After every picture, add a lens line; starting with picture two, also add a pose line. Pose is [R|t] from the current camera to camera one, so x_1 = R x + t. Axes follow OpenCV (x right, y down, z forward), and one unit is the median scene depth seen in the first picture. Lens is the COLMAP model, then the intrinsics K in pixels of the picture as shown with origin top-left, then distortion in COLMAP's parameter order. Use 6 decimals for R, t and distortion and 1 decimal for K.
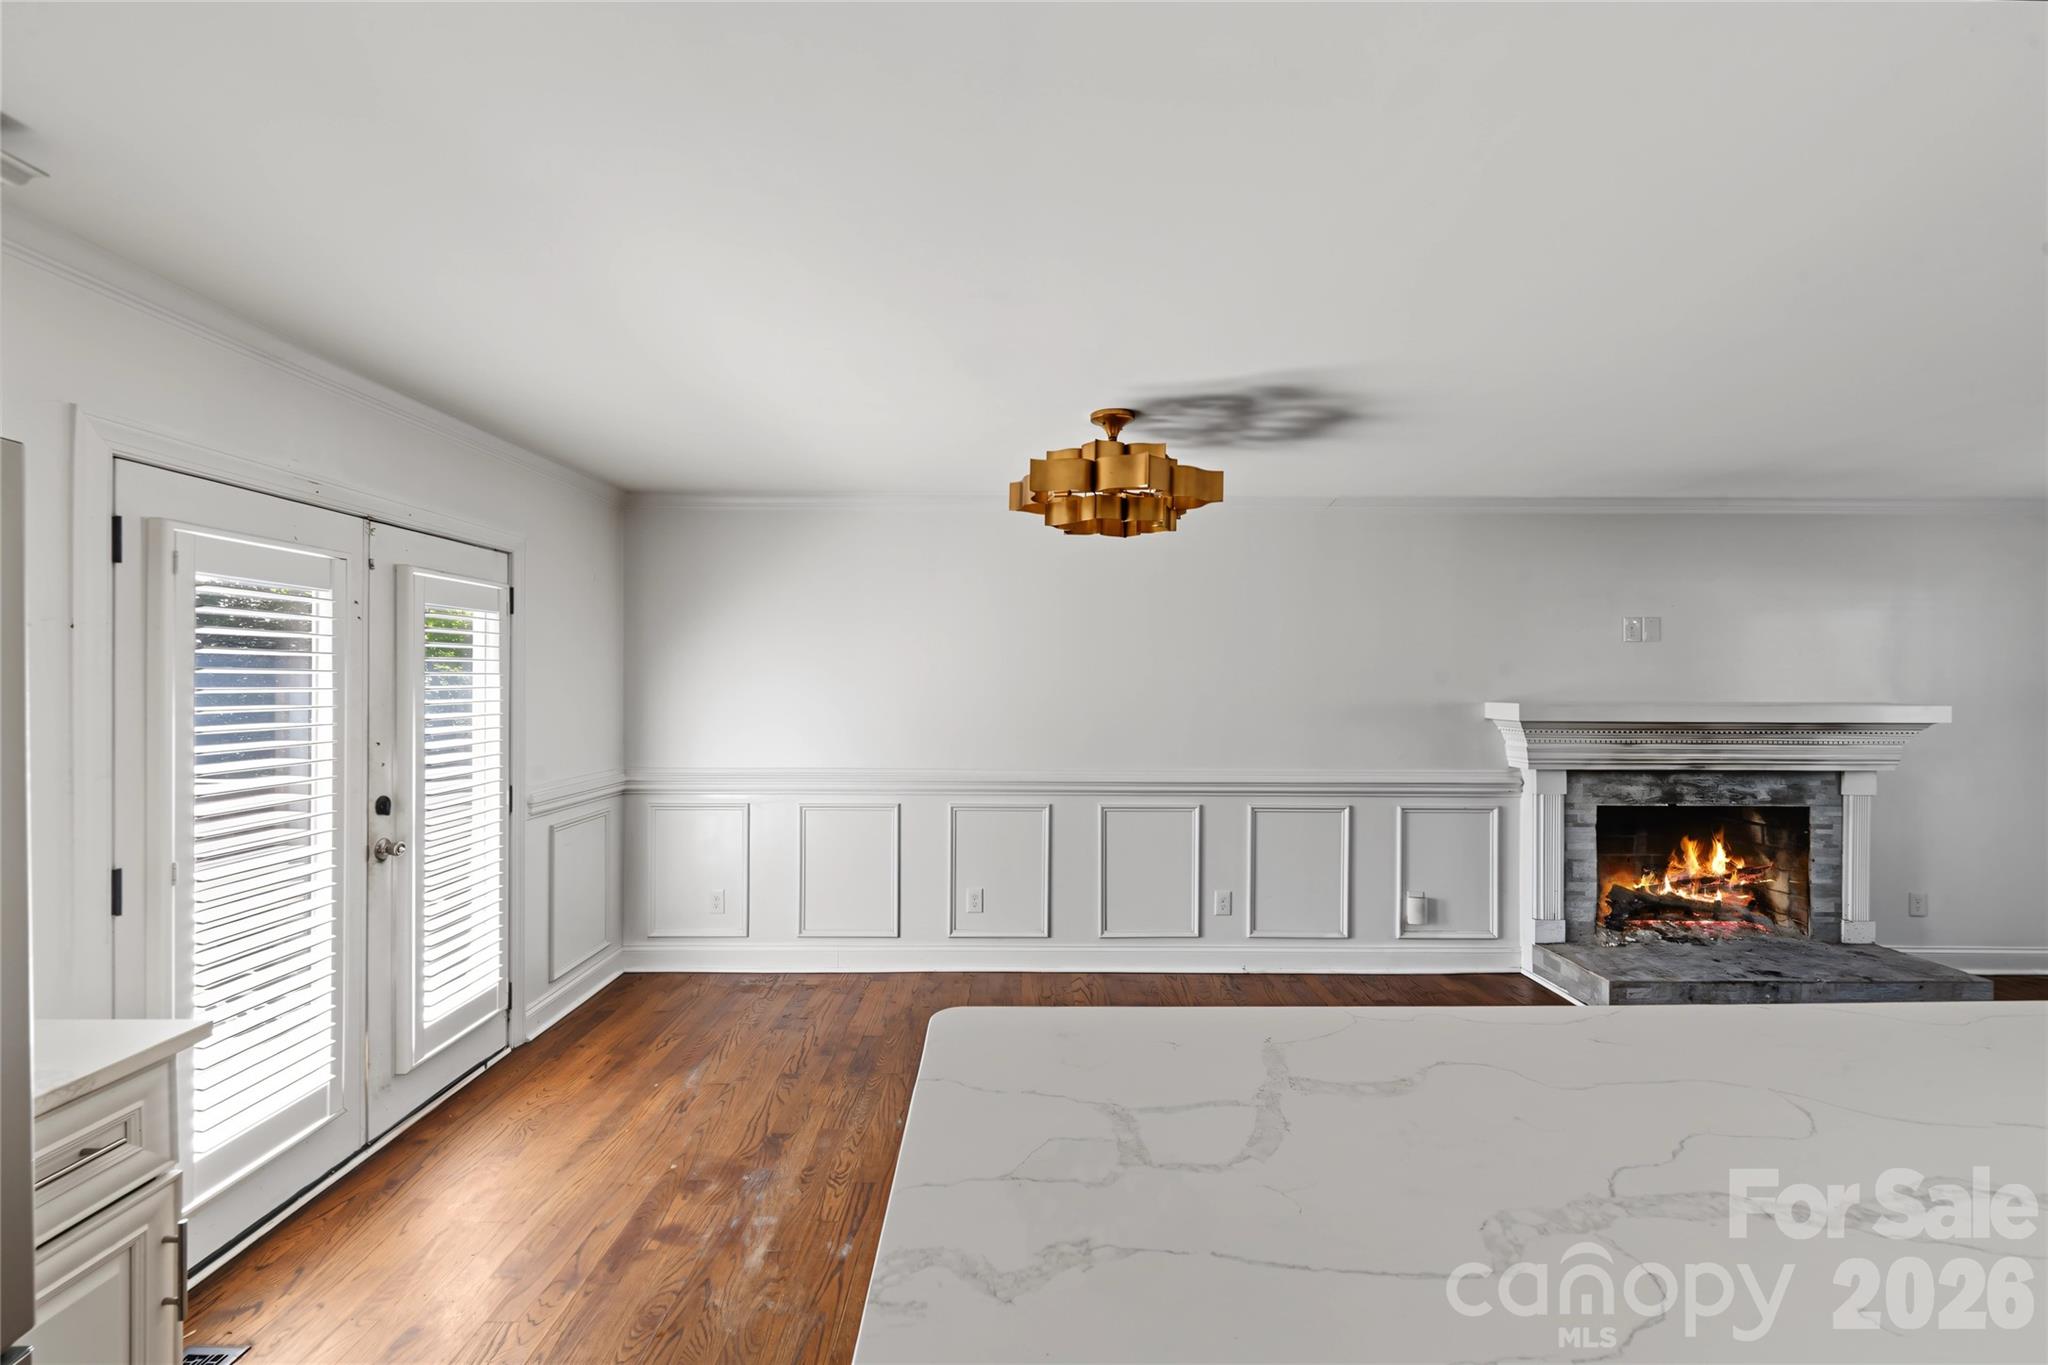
lens RADIAL K [[836.8, 0, 1024.0], [0, 836.8, 682.5], [0, 0, 1]] dist [-0.002013, -0.000272]
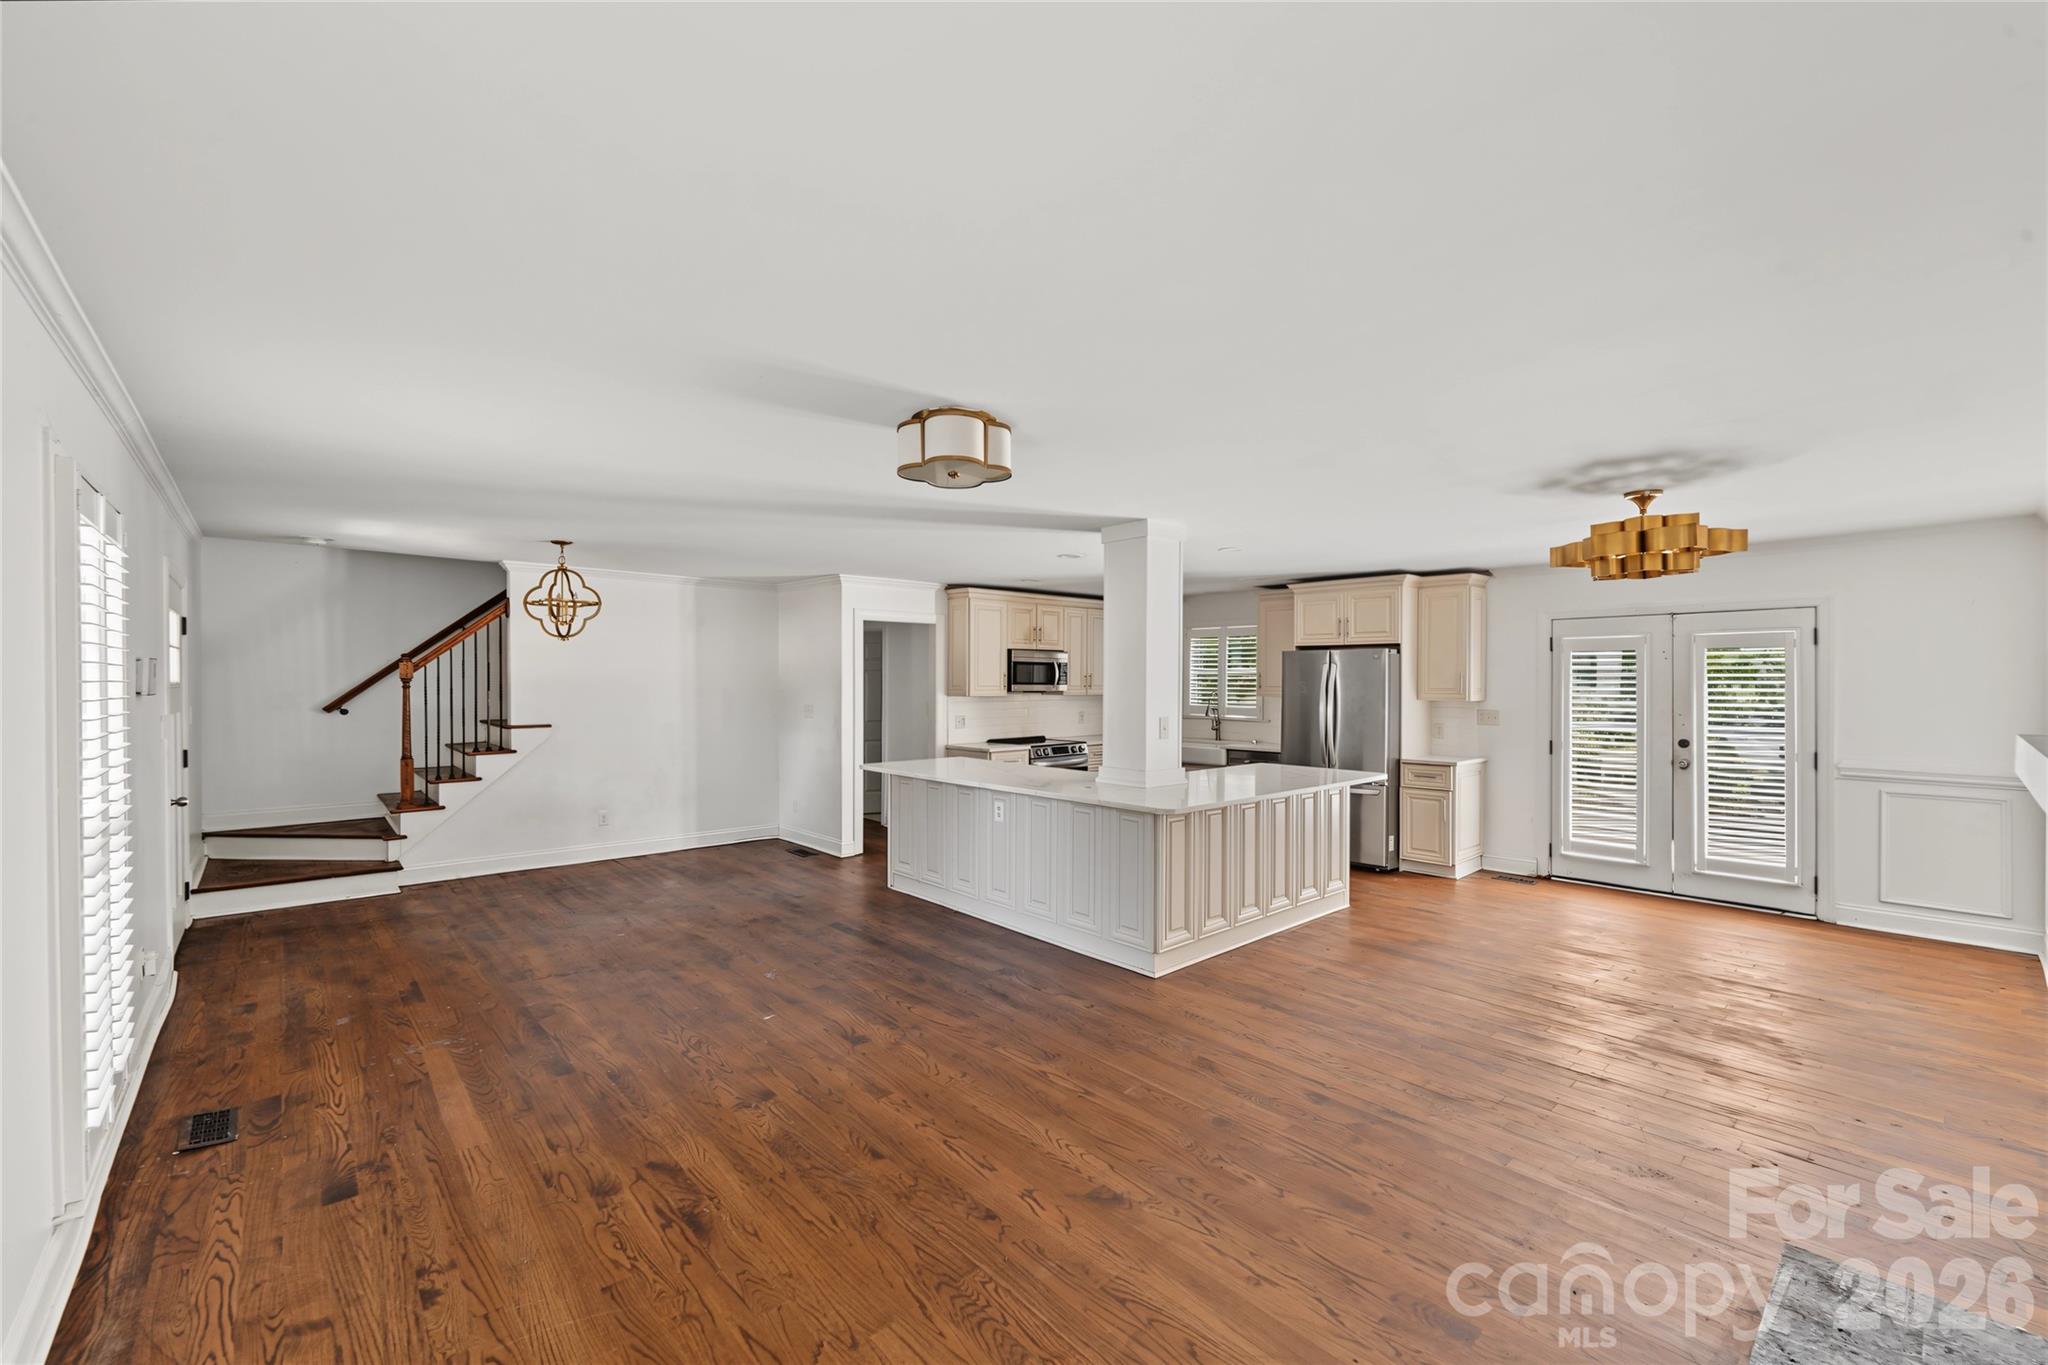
lens RADIAL K [[823.9, 0, 1021.8], [0, 823.9, 680.3], [0, 0, 1]] dist [0.001627, -0.000149]
pose [[-0.748475, -0.007893, -0.663116, 1.245143], [-0.007746, 0.999965, -0.003159, 0.001735], [0.663118, 0.002773, -0.748510, 0.936297]]
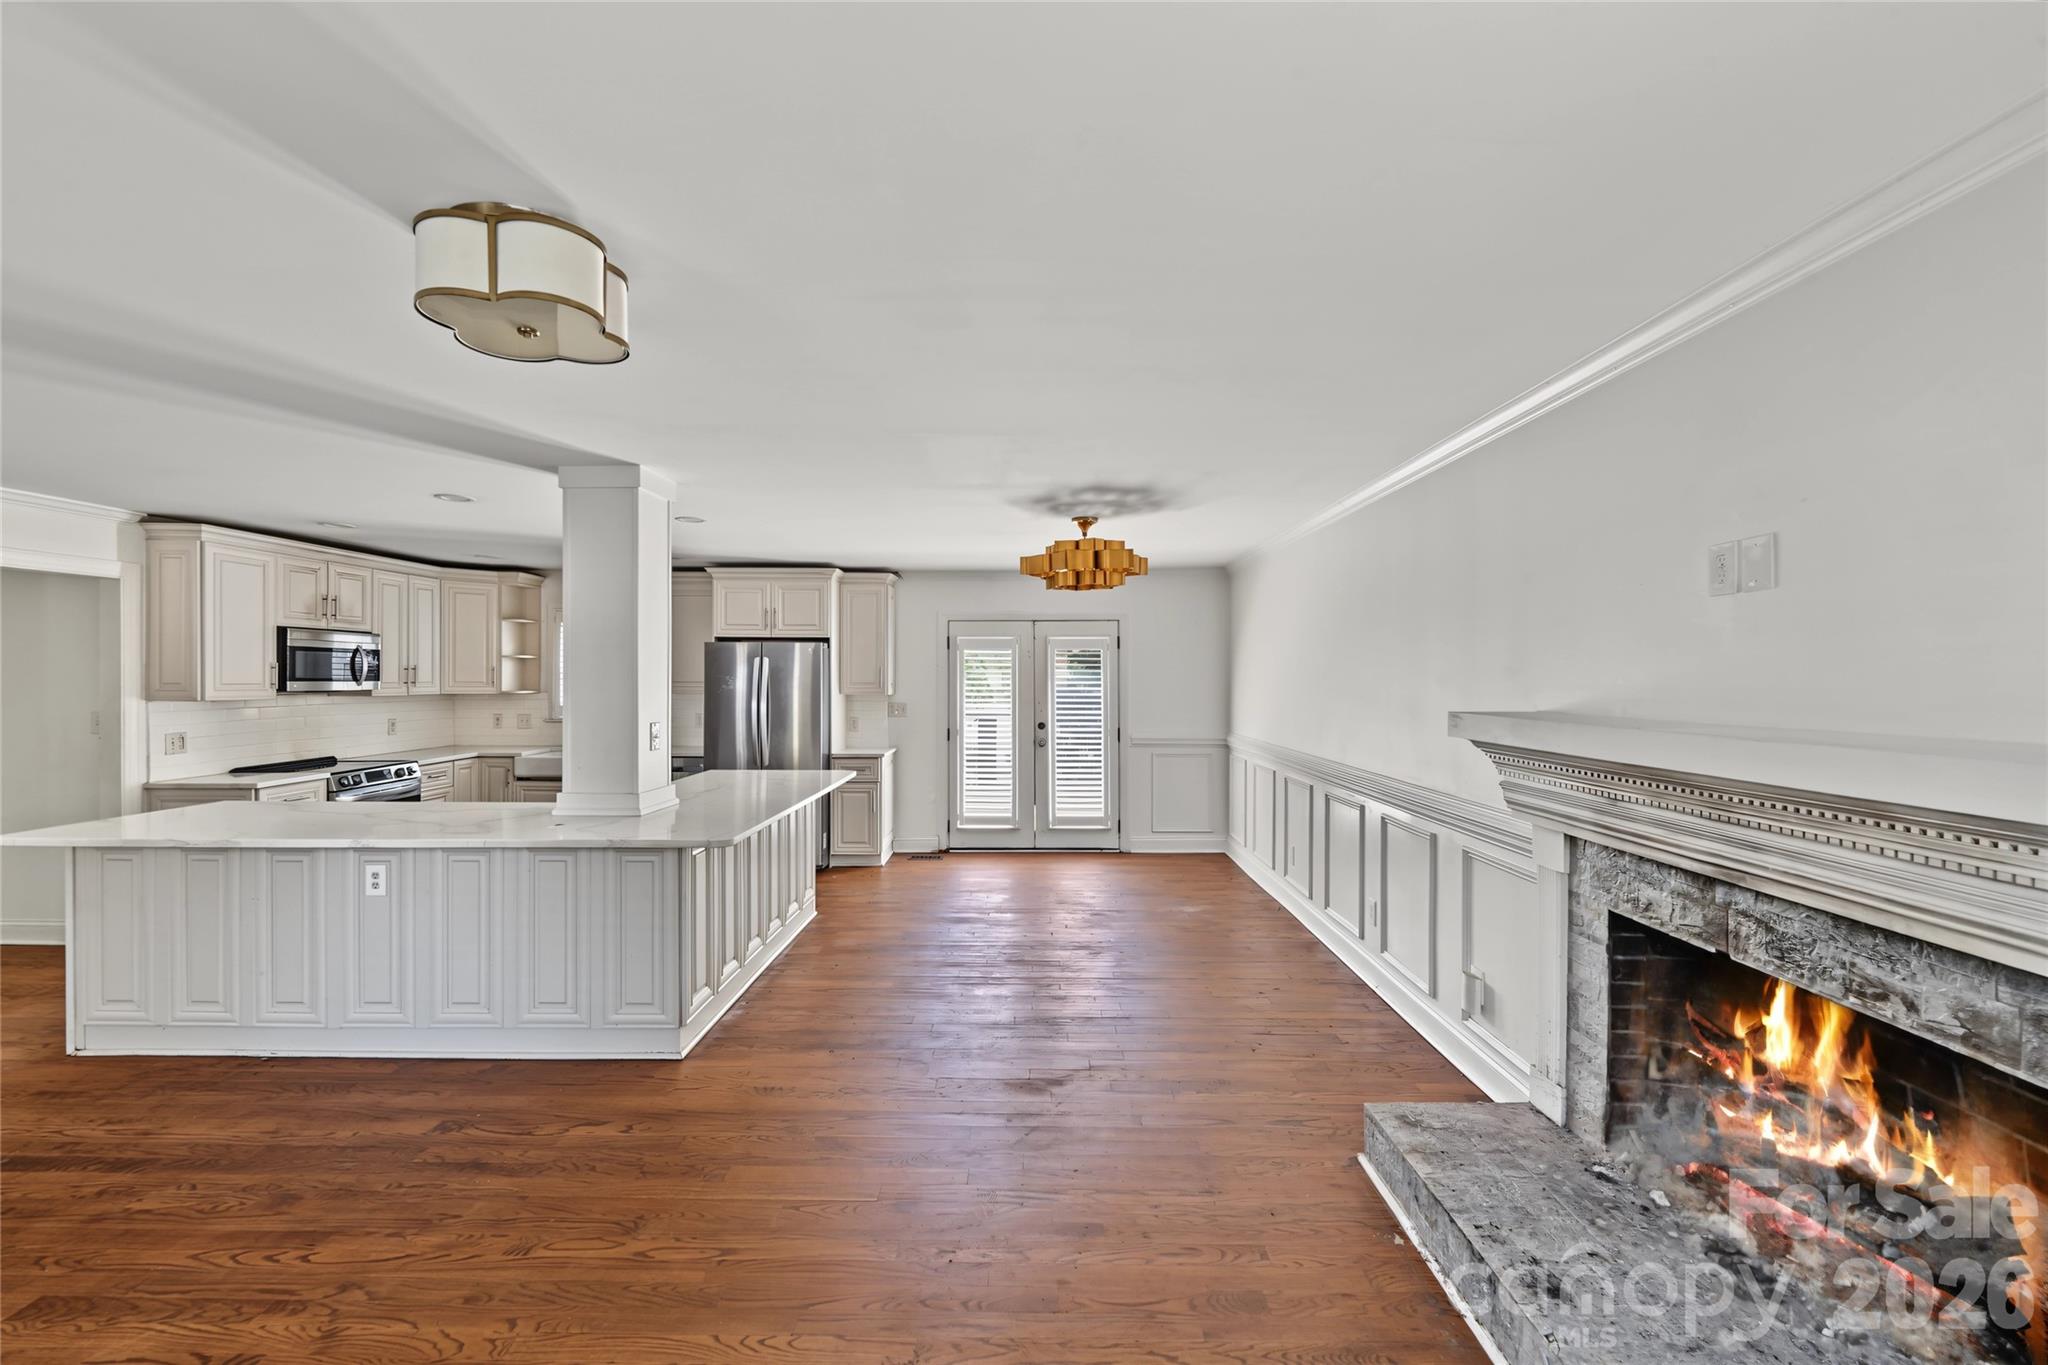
lens RADIAL K [[841.9, 0, 1021.1], [0, 841.9, 682.3], [0, 0, 1]] dist [0.000519, -0.000994]
pose [[-0.020646, 0.002173, -0.999784, 1.245574], [-0.003999, 0.999989, 0.002256, 0.000076], [0.999779, 0.004044, -0.020637, 0.632246]]
